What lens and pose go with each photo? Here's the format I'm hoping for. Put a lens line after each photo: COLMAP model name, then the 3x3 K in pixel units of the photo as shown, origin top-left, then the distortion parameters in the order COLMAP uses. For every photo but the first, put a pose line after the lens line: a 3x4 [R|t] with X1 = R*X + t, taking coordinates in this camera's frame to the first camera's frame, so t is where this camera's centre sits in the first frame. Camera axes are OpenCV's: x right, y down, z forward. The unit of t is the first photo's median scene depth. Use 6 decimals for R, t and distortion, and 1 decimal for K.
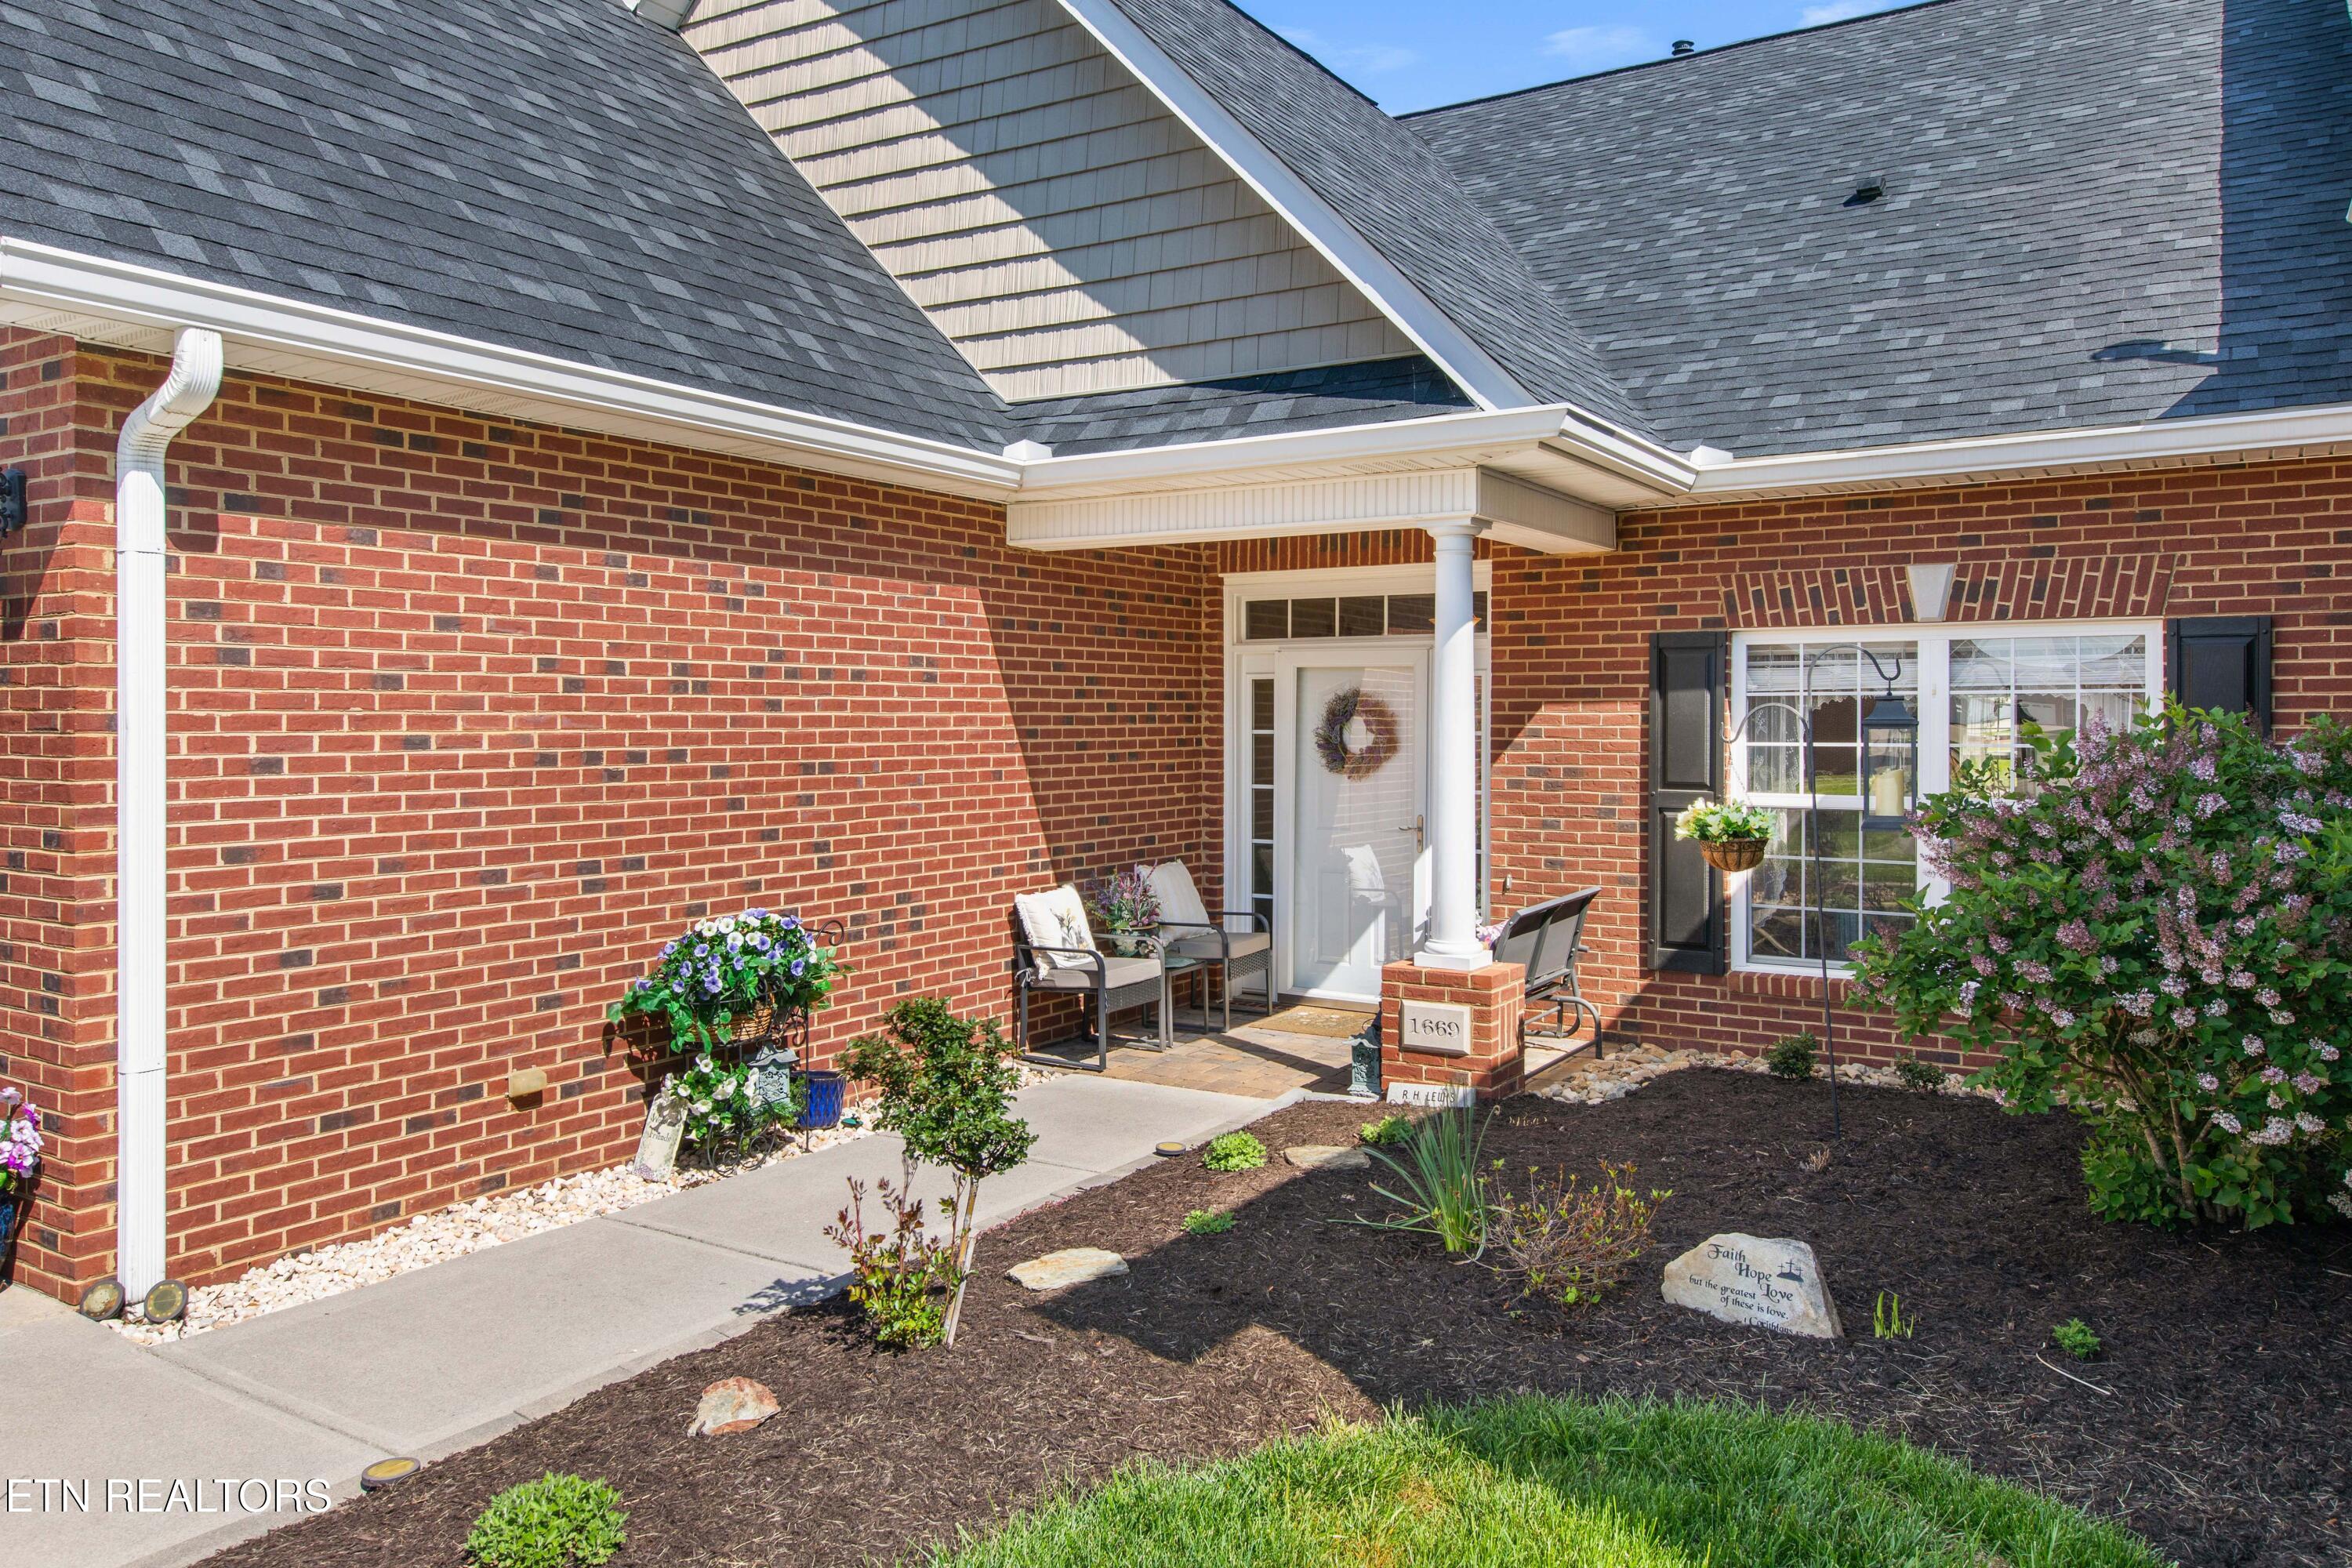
lens RADIAL K [[1667.8, 0, 1166.6], [0, 1667.8, 723.5], [0, 0, 1]] dist [0.009071, -0.001408]
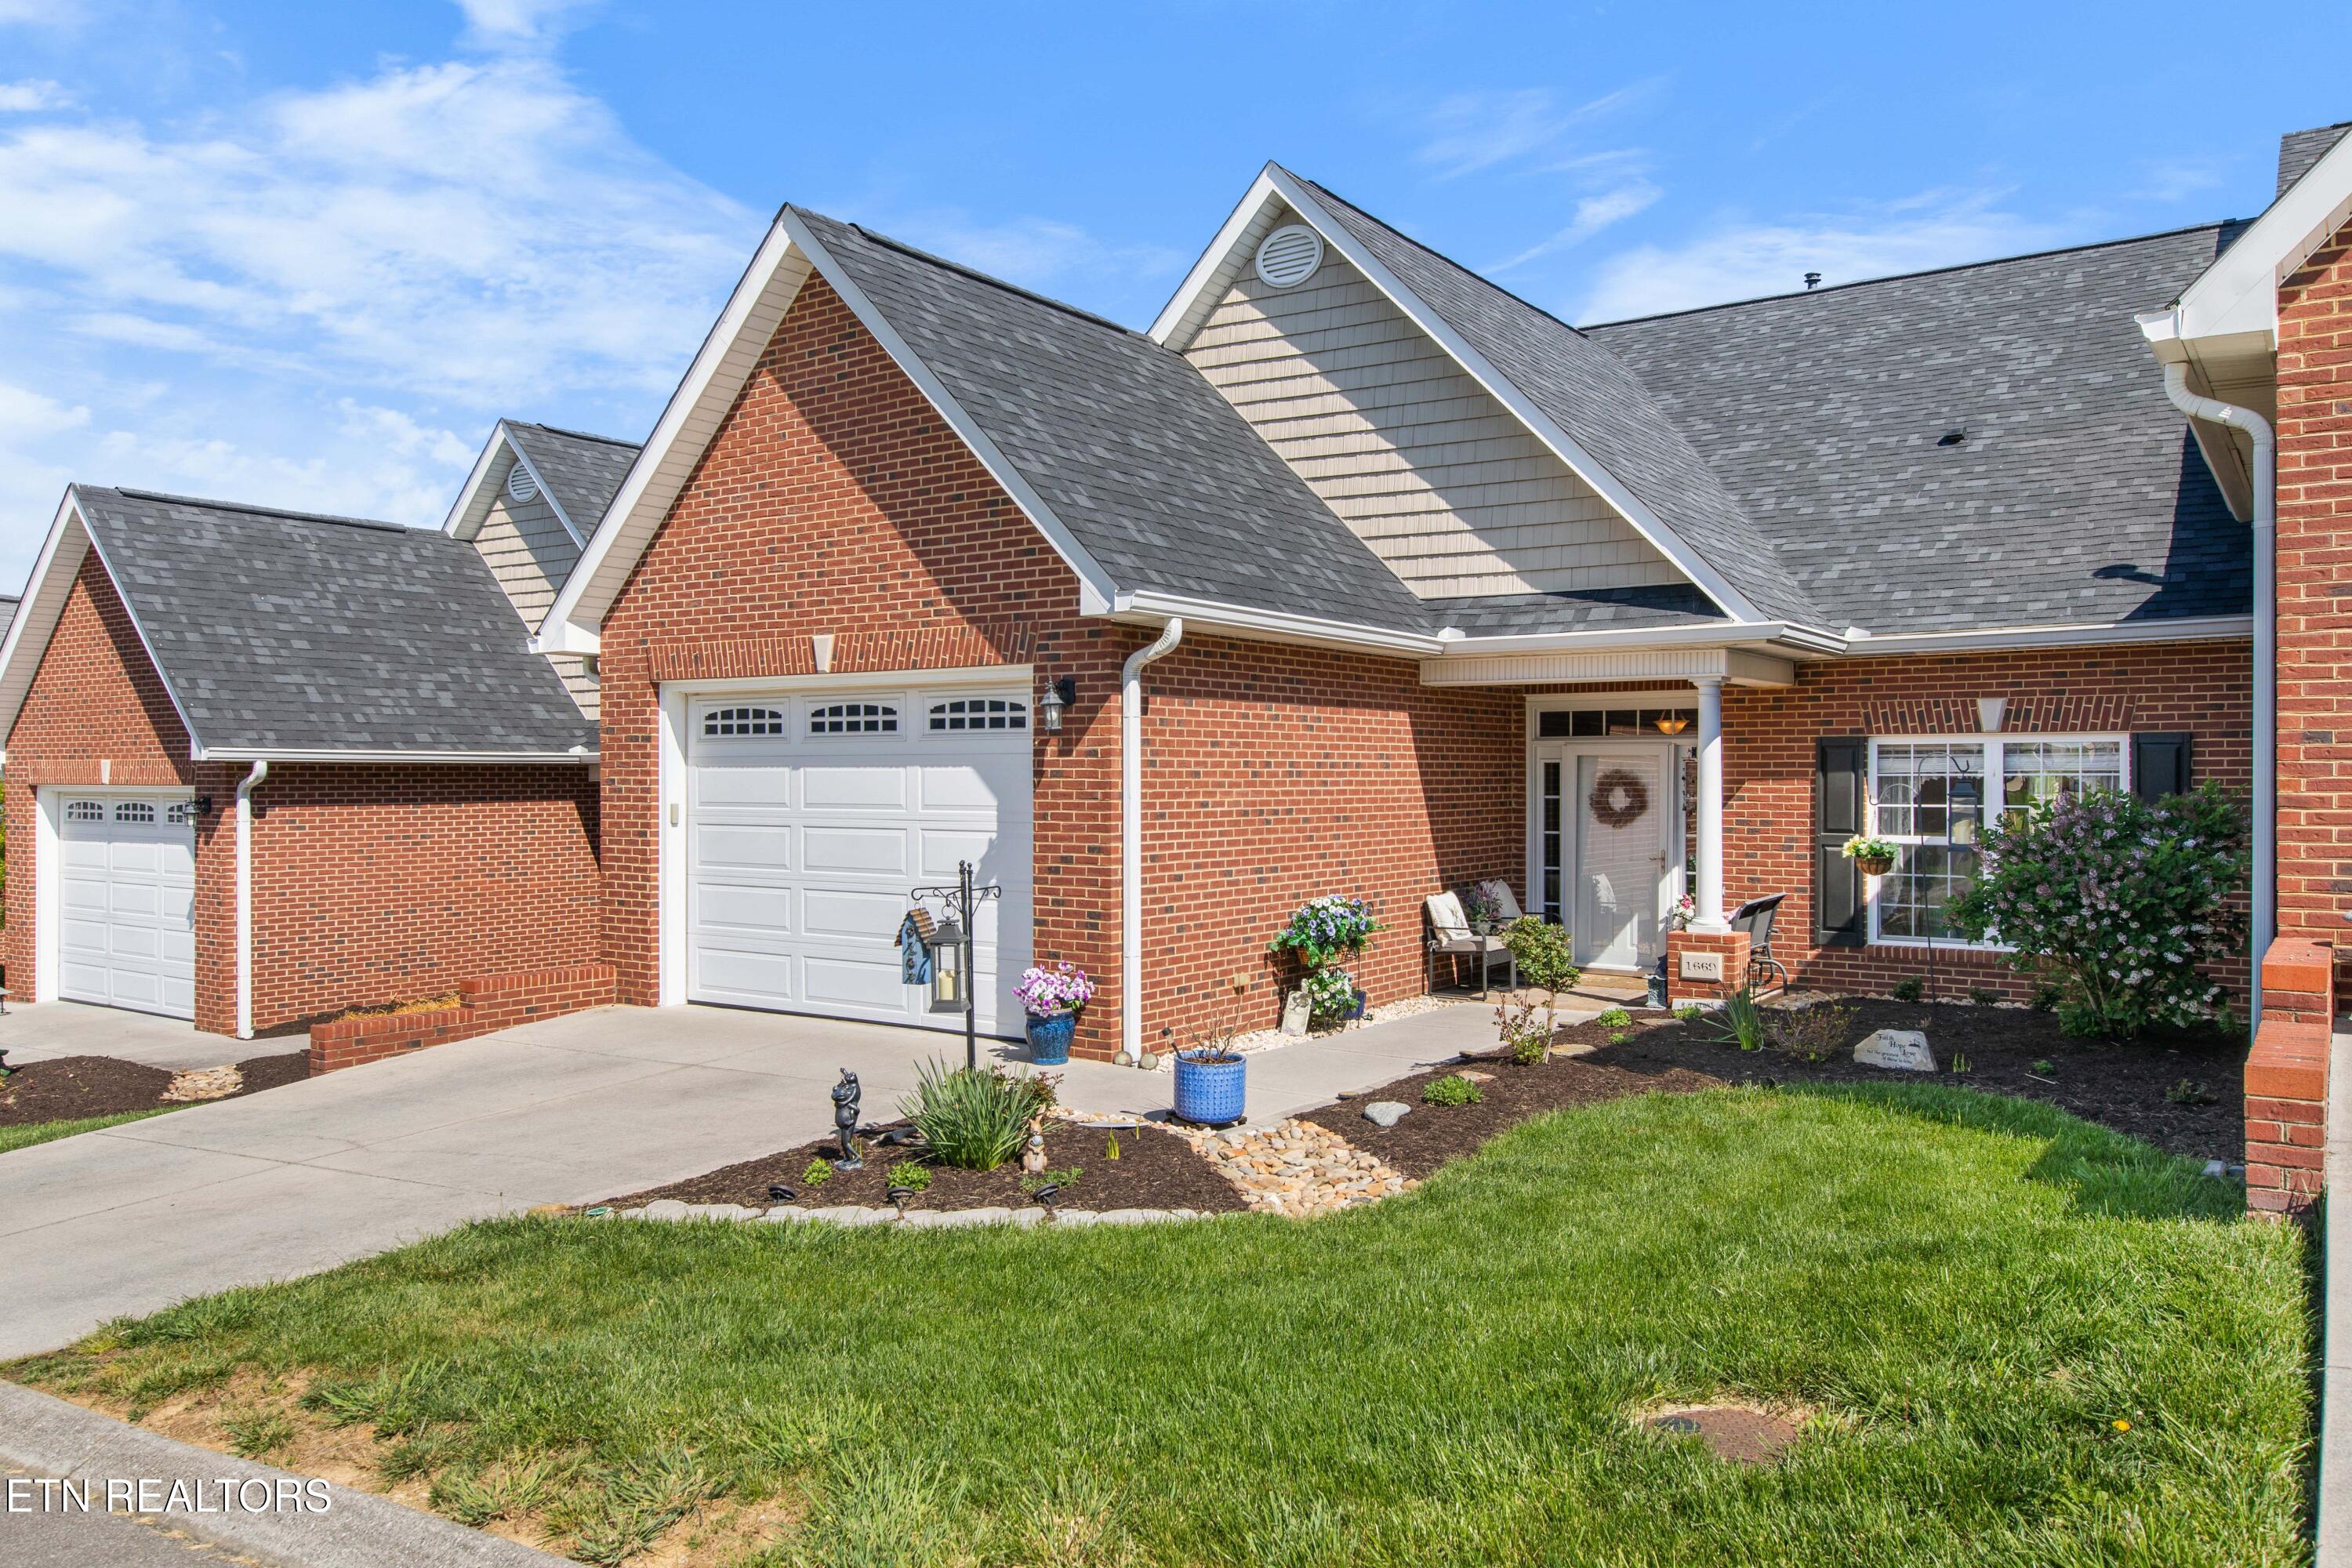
lens RADIAL K [[1689.1, 0, 1144.4], [0, 1689.1, 779.1], [0, 0, 1]] dist [0.005822, 0.001769]
pose [[0.998618, 0.000283, -0.052564, -0.297274], [-0.000383, 0.999998, -0.001880, -0.010625], [0.052563, 0.001897, 0.998616, -0.727380]]
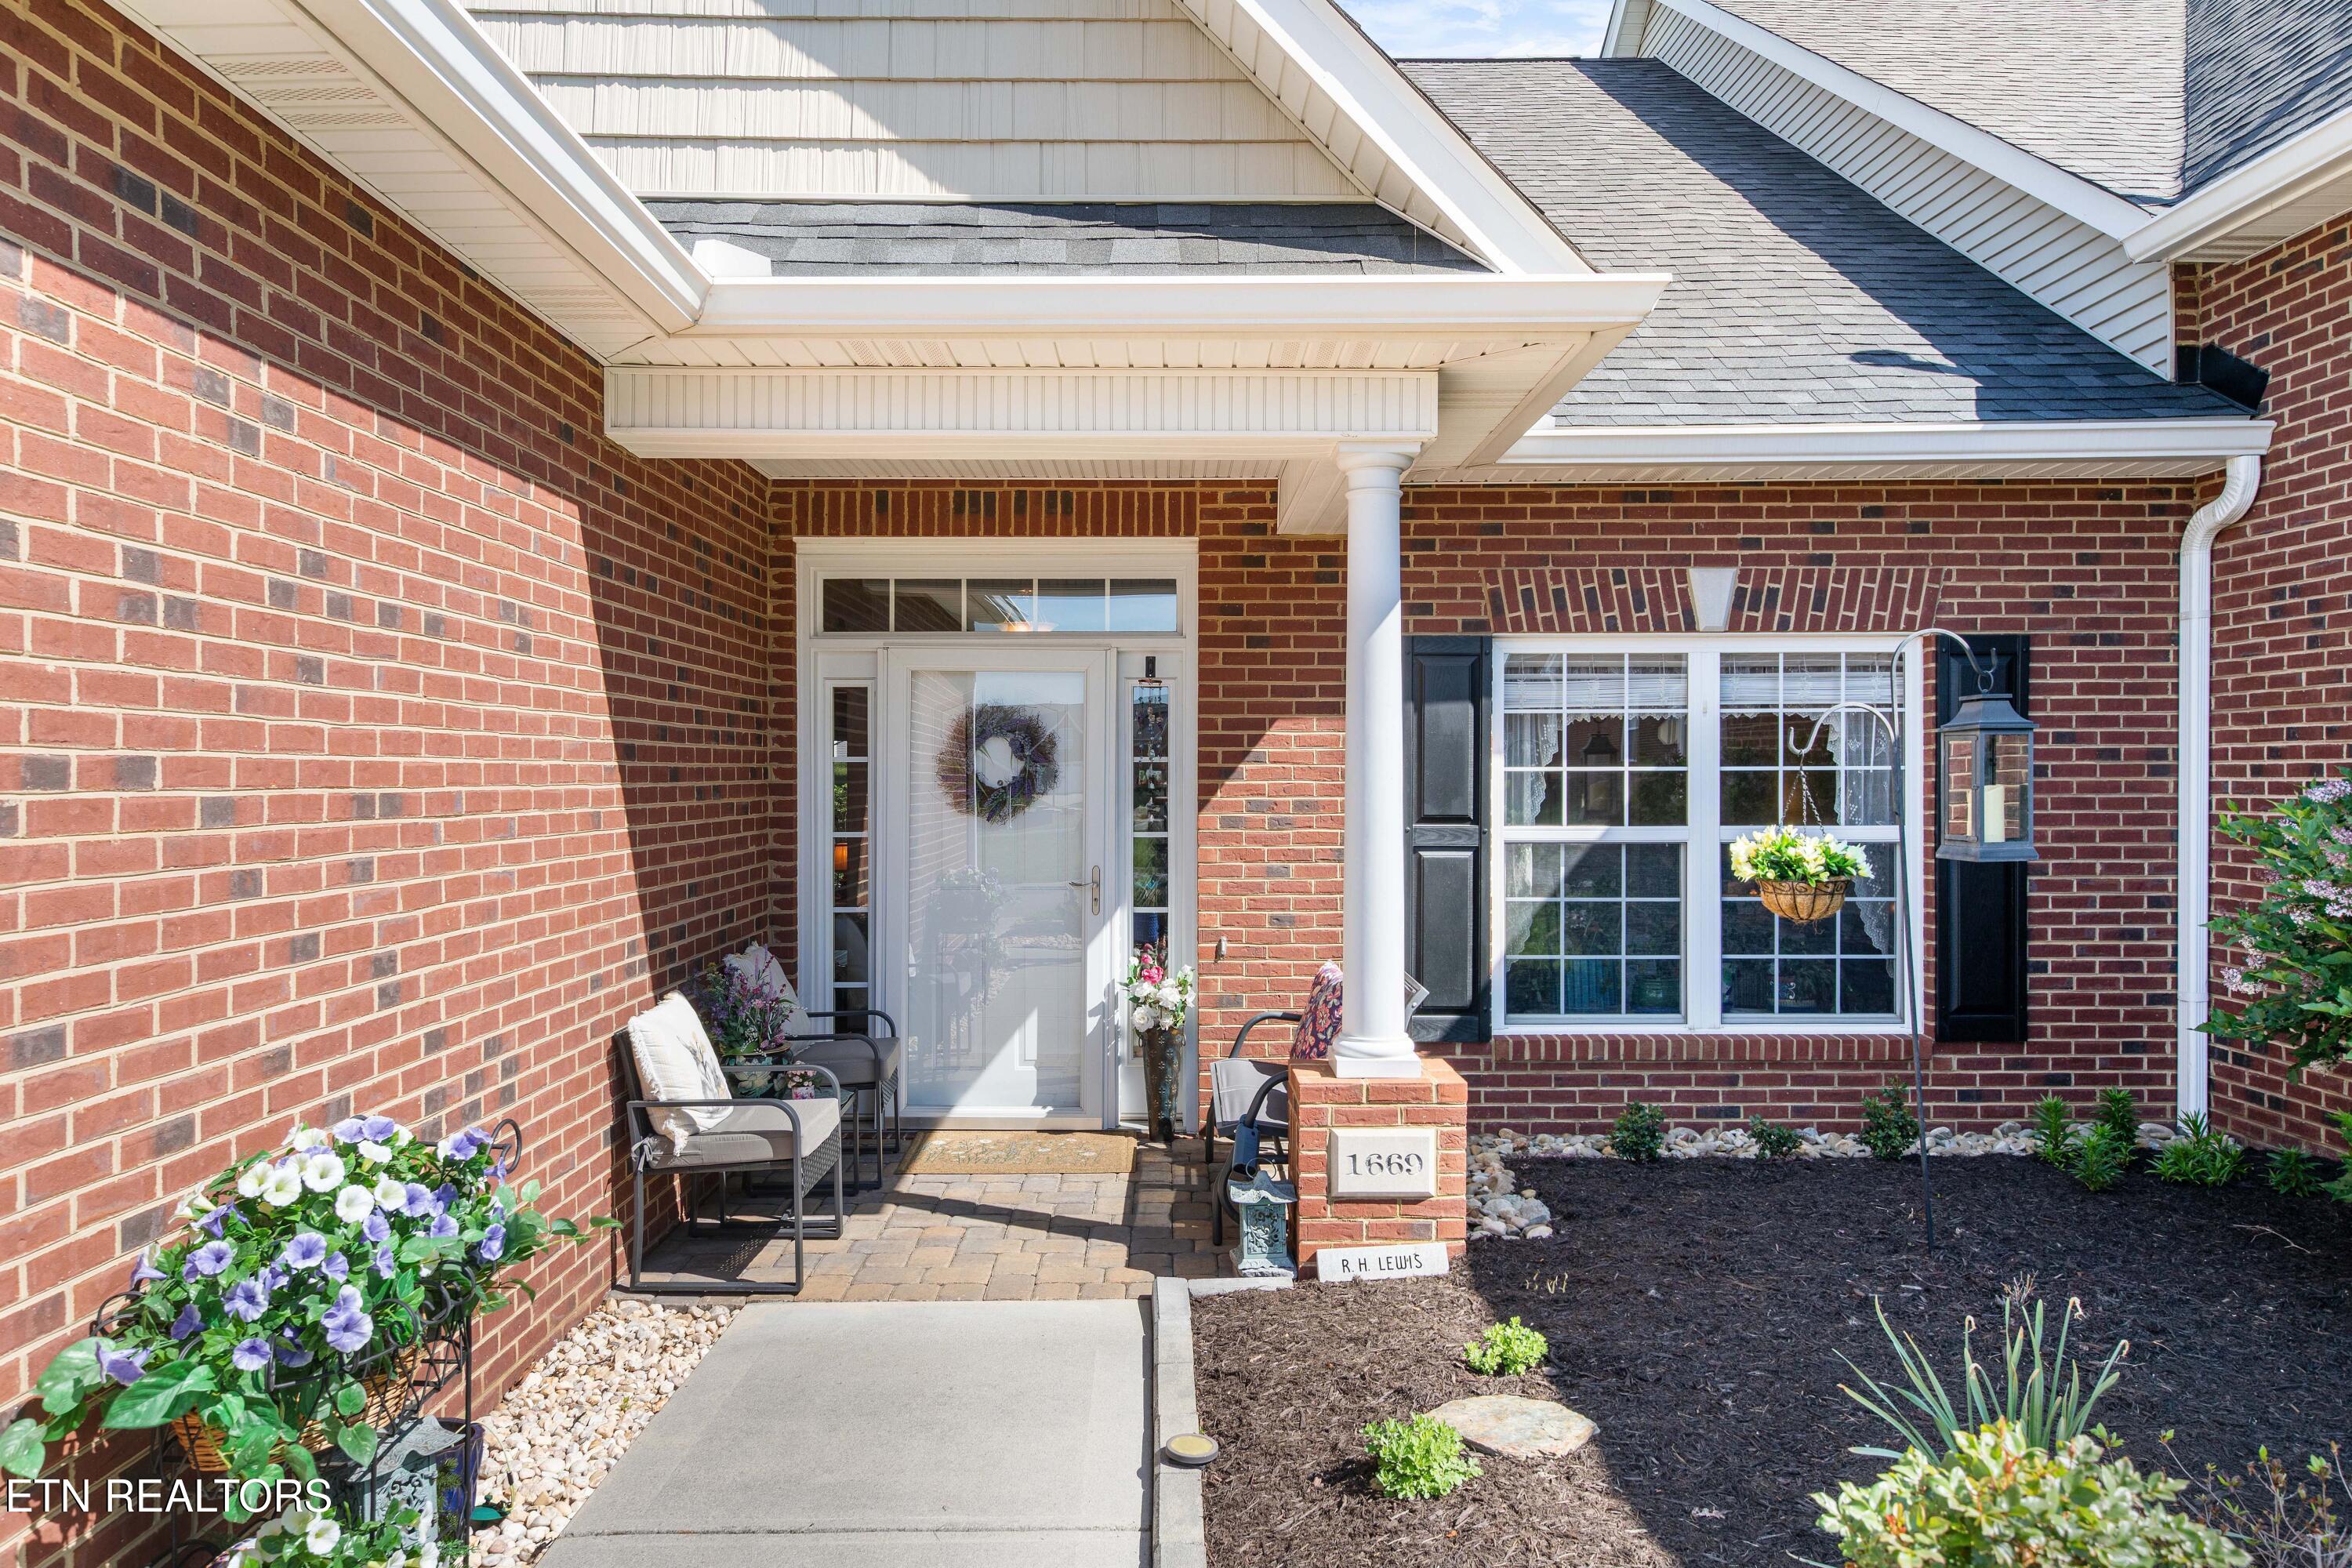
lens RADIAL K [[1548.4, 0, 1176.0], [0, 1548.4, 784.0], [0, 0, 1]] dist [0.008774, 0.001353]
pose [[0.840684, -0.004024, 0.541511, -0.238007], [0.003318, 0.999992, 0.002280, 0.018532], [-0.541515, -0.000120, 0.840691, 0.447793]]
